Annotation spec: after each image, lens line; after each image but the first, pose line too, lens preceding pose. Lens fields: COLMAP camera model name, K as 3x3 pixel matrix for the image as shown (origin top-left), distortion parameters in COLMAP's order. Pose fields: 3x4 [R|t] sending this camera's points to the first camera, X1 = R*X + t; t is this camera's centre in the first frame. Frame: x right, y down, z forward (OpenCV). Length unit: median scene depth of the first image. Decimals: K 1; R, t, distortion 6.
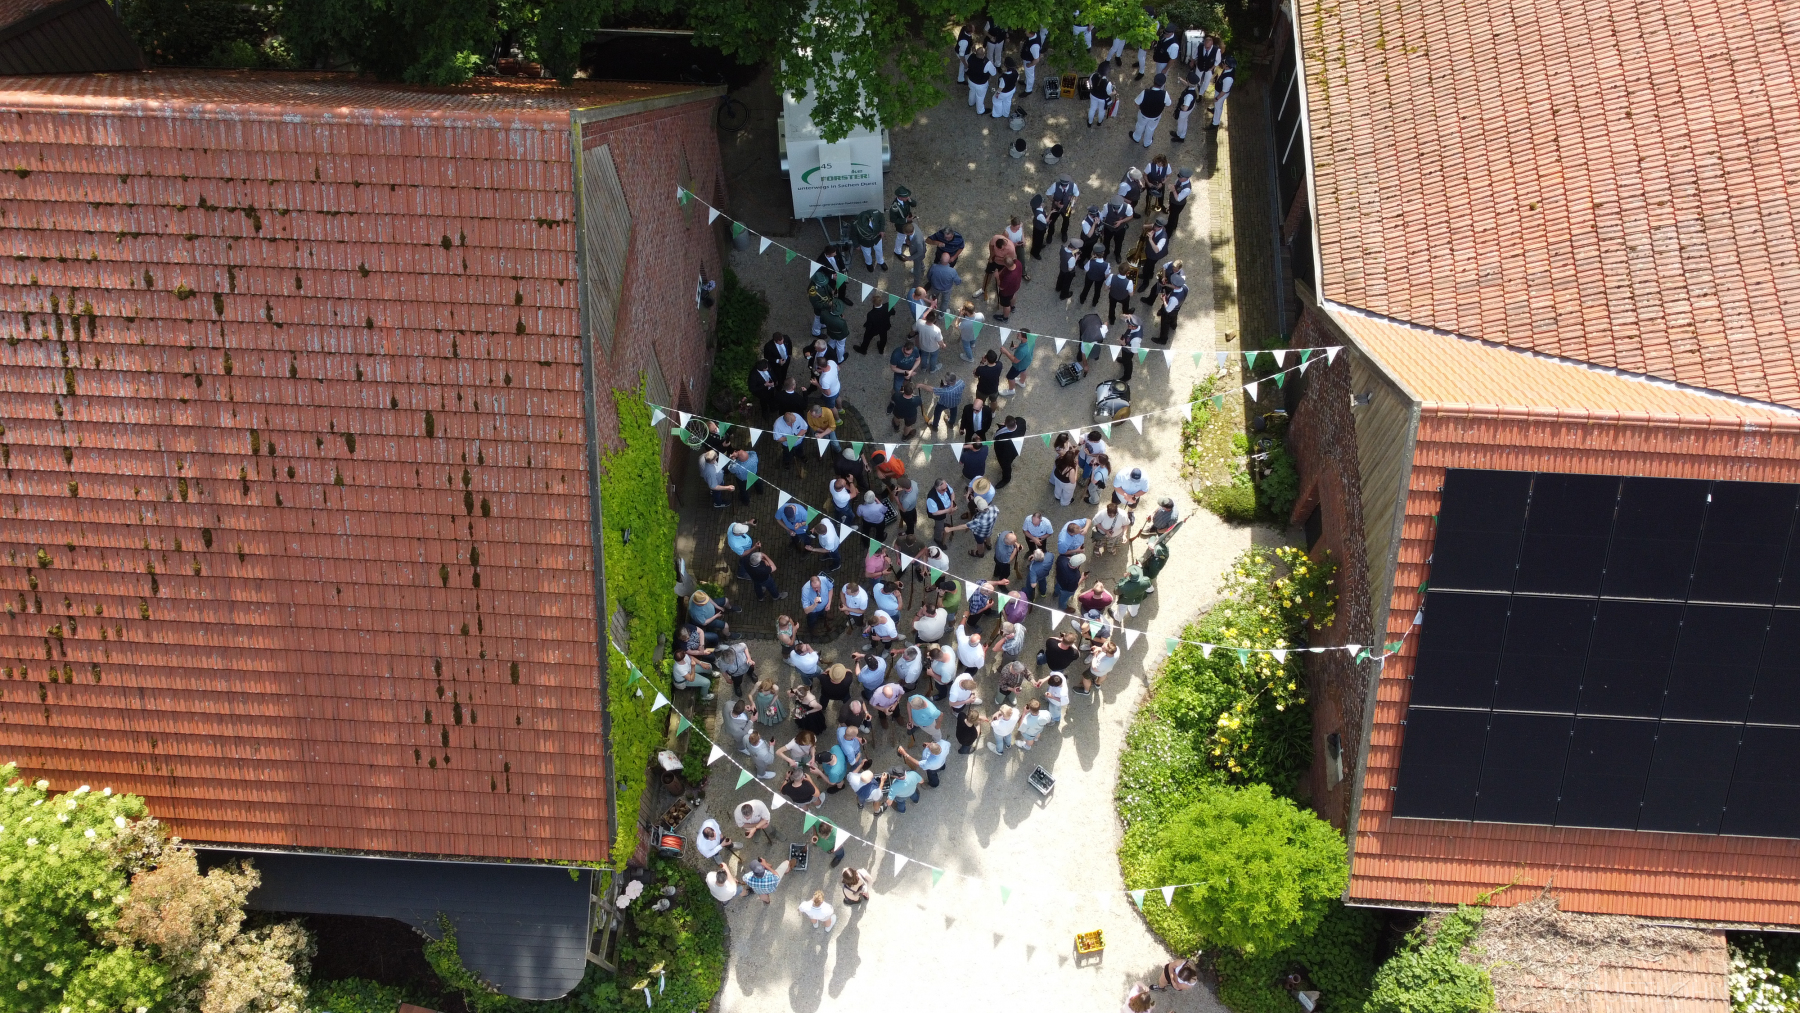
lens RADIAL K [[1364.8, 0, 899.9], [0, 1364.8, 515.3], [0, 0, 1]] dist [0.001647, -0.003414]
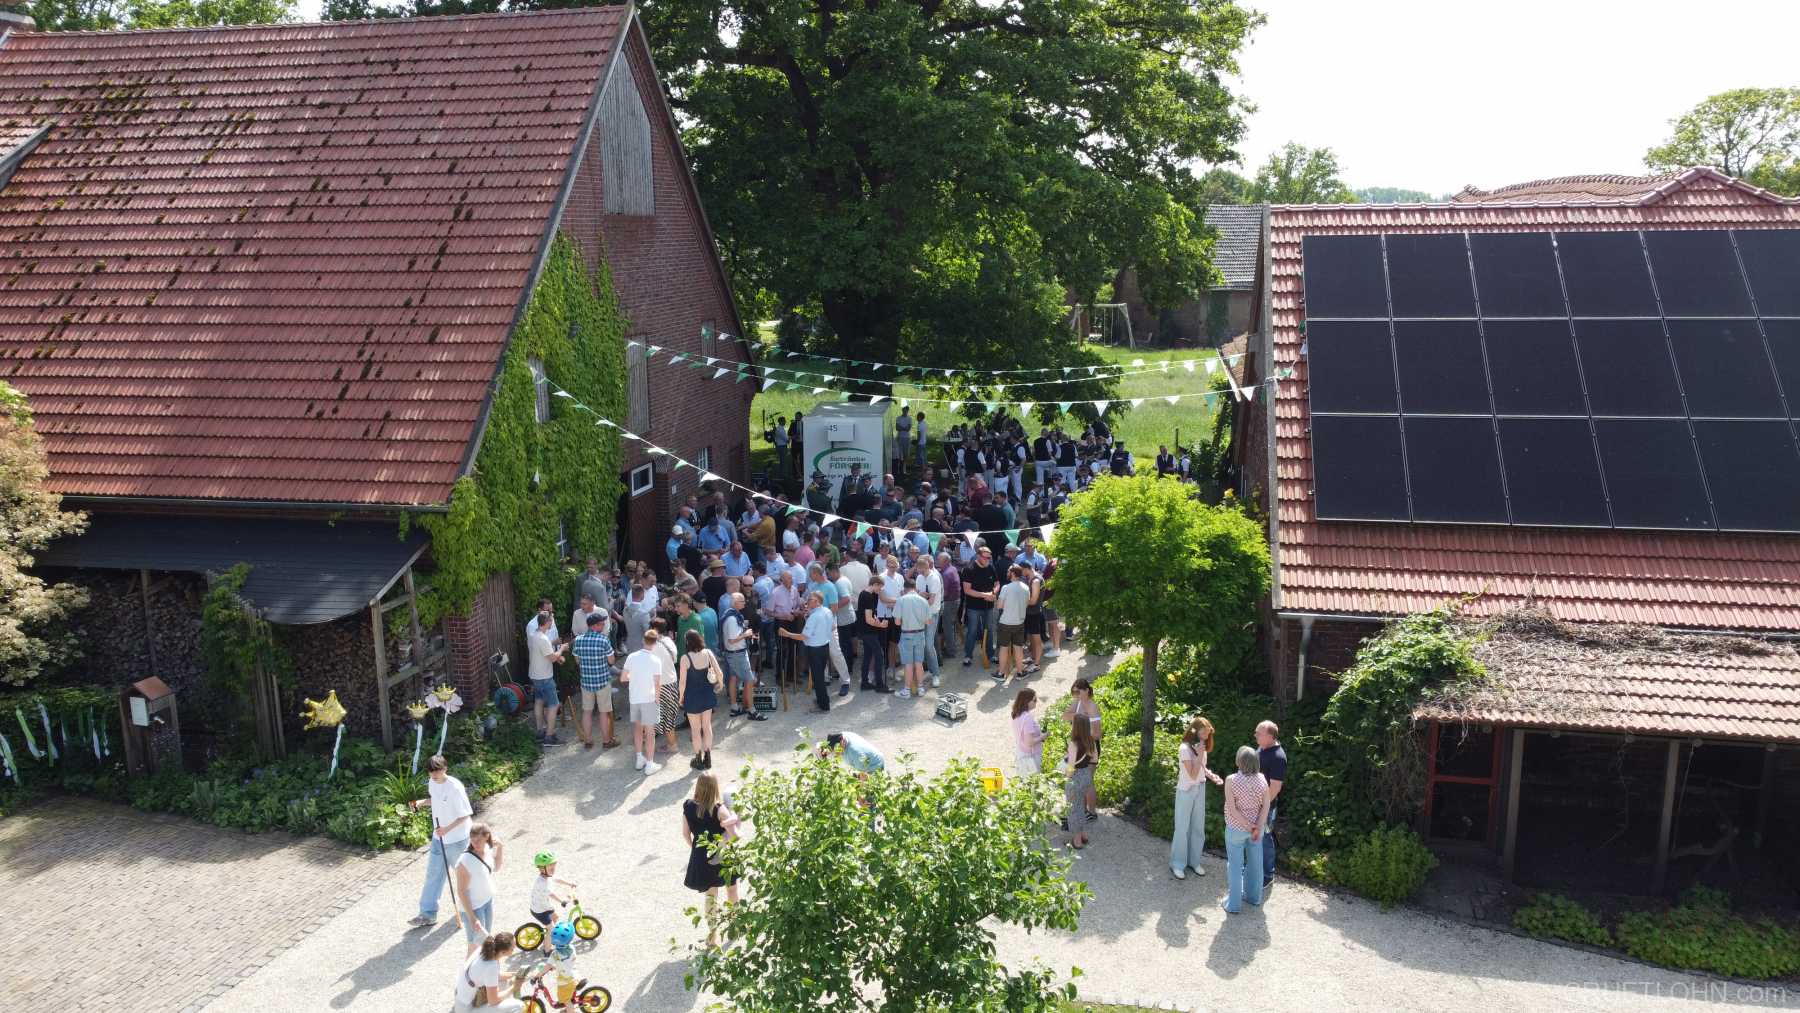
lens RADIAL K [[1364.8, 0, 900.9], [0, 1364.8, 512.9], [0, 0, 1]] dist [0.001647, -0.003414]
pose [[0.990739, 0.031006, -0.132194, 0.218711], [-0.124811, 0.591345, -0.796702, 0.969719], [0.053470, 0.805822, 0.589738, 0.480873]]
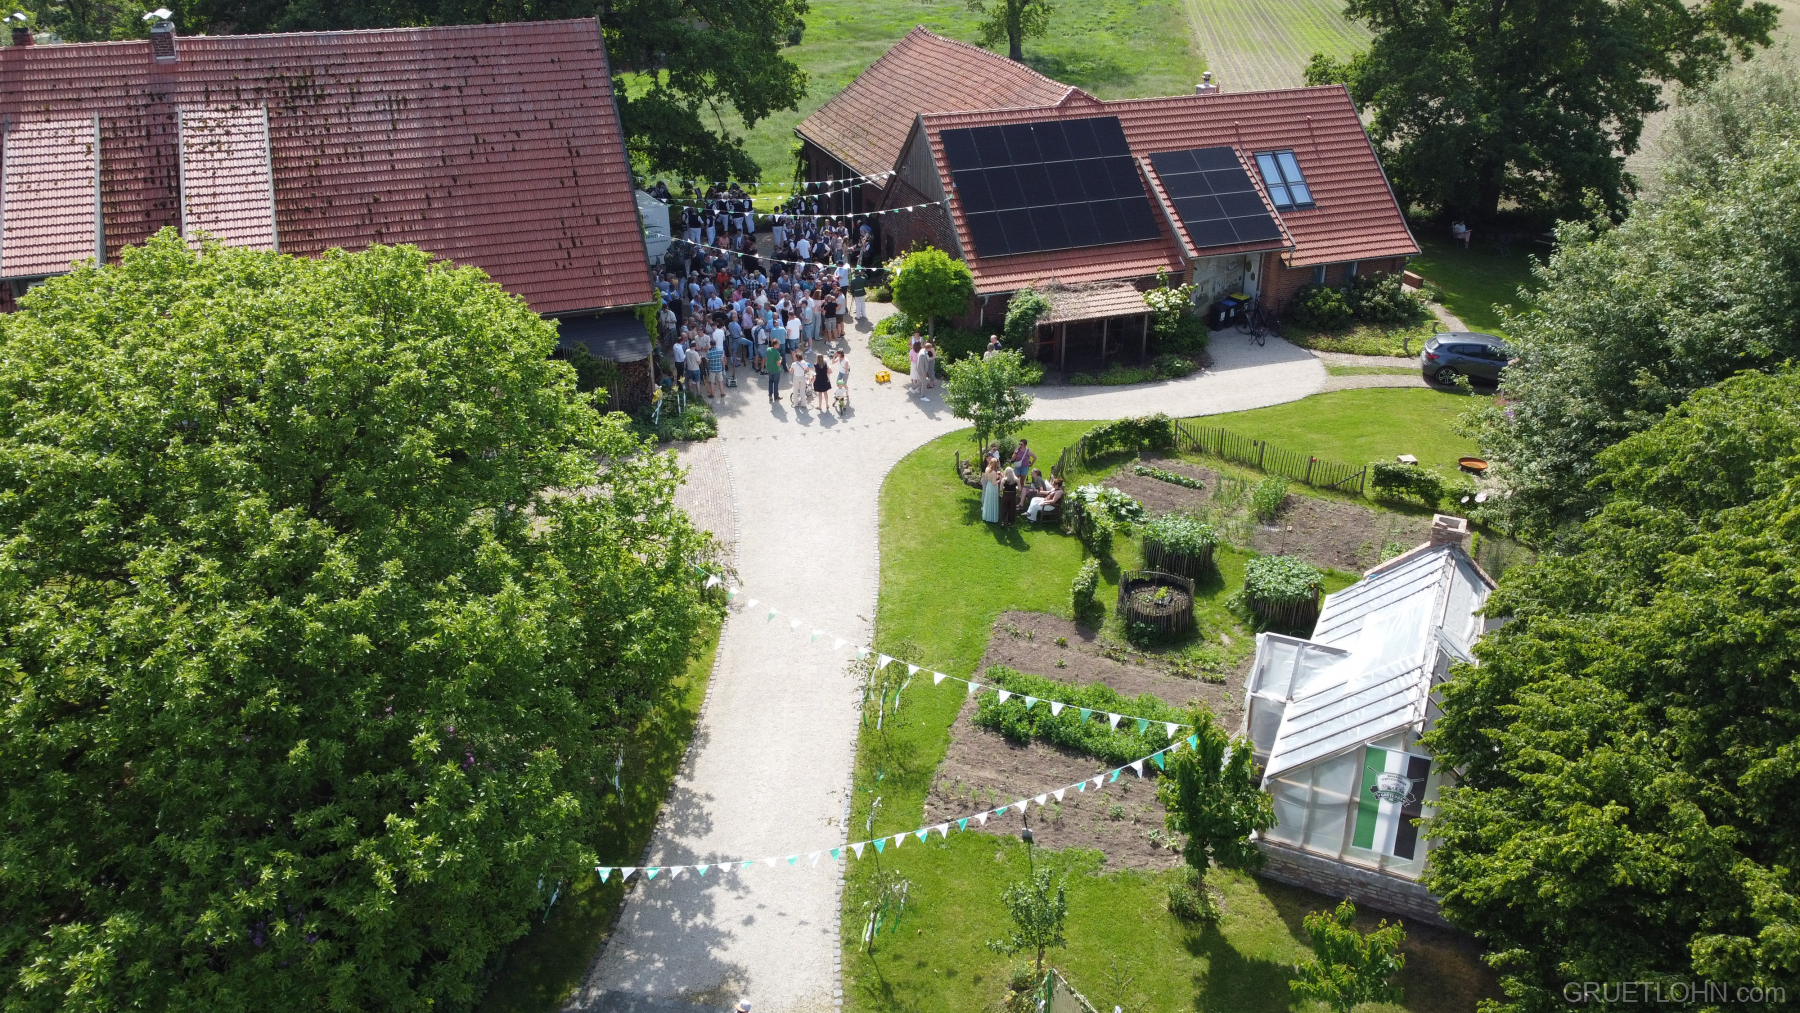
lens RADIAL K [[1364.8, 0, 903.3], [0, 1364.8, 508.7], [0, 0, 1]] dist [0.001647, -0.003414]
pose [[0.921885, -0.164130, 0.350983, -0.661770], [0.348113, 0.748603, -0.564279, 1.854563], [-0.170131, 0.642382, 0.747262, -0.452332]]
